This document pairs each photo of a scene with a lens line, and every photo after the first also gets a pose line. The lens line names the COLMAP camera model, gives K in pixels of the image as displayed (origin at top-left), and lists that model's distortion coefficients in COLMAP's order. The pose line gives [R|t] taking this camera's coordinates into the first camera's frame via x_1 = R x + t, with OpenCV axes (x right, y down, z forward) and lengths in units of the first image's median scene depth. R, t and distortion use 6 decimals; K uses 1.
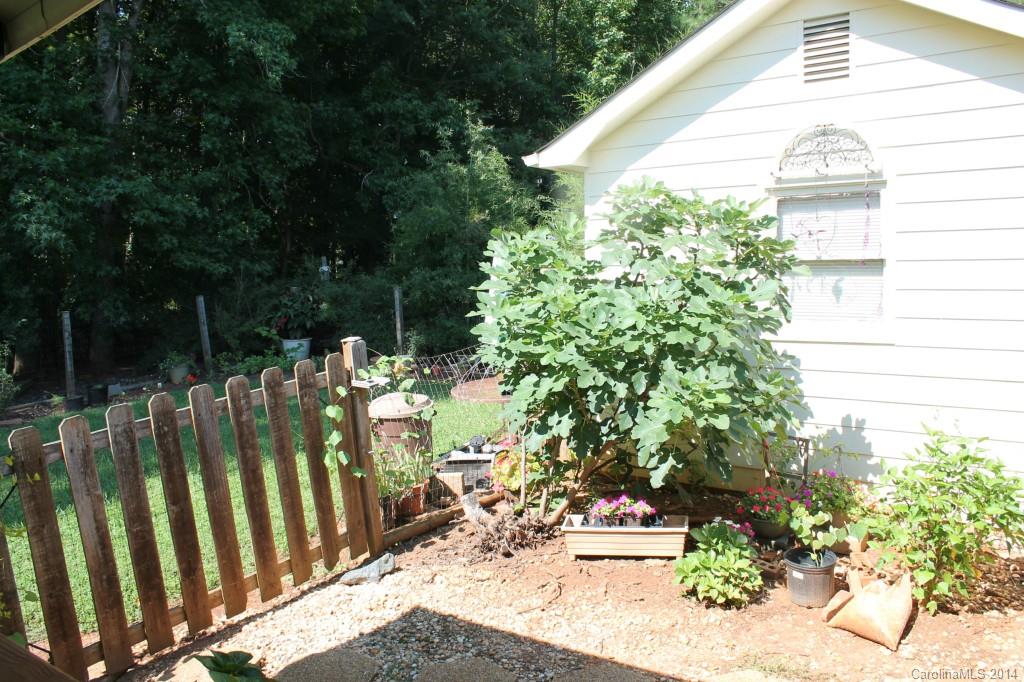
lens RADIAL K [[862.7, 0, 517.1], [0, 862.7, 345.4], [0, 0, 1]] dist [-0.157532, 0.115012]
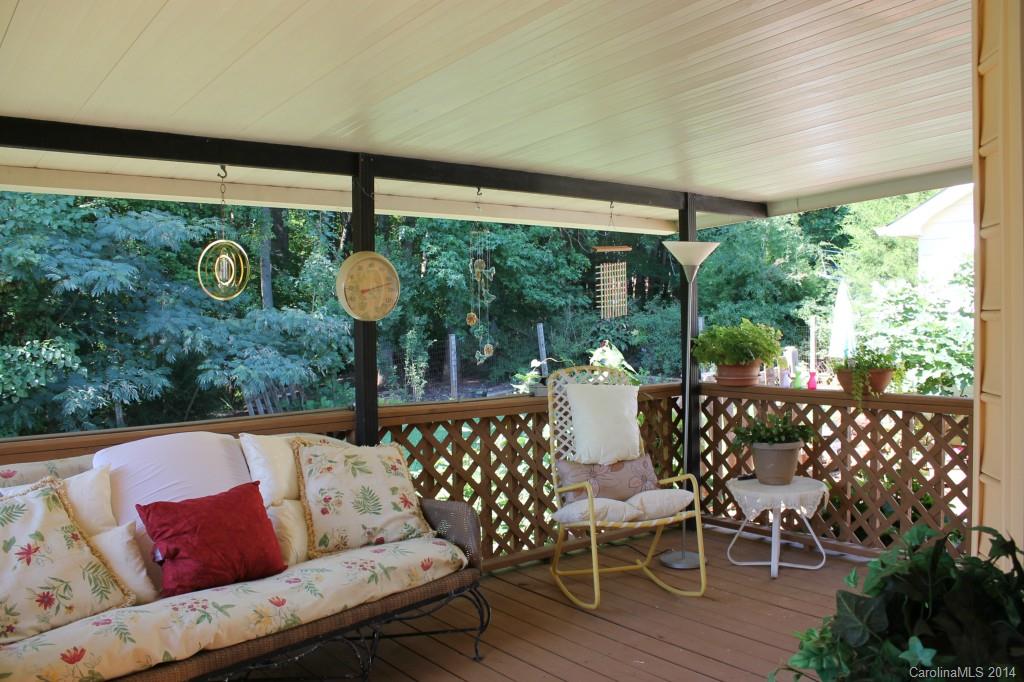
lens RADIAL K [[862.7, 0, 511.3], [0, 862.7, 331.1], [0, 0, 1]] dist [-0.157532, 0.115012]
pose [[0.973642, 0.001780, -0.228074, -0.126888], [-0.013777, 0.998603, -0.051018, 0.018389], [0.227664, 0.052815, 0.972306, -0.252130]]
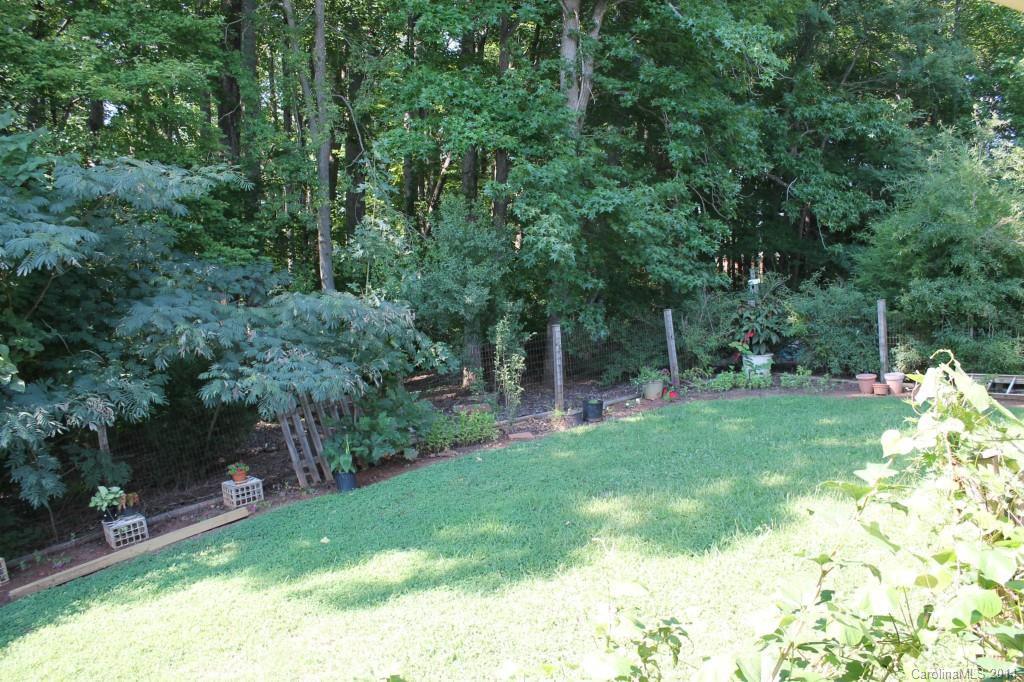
lens RADIAL K [[862.7, 0, 509.5], [0, 862.7, 347.3], [0, 0, 1]] dist [-0.157532, 0.115012]
pose [[0.941909, 0.005346, -0.335825, -0.217281], [-0.011109, 0.999822, -0.015244, 0.002079], [0.335684, 0.018089, 0.941801, 0.010114]]
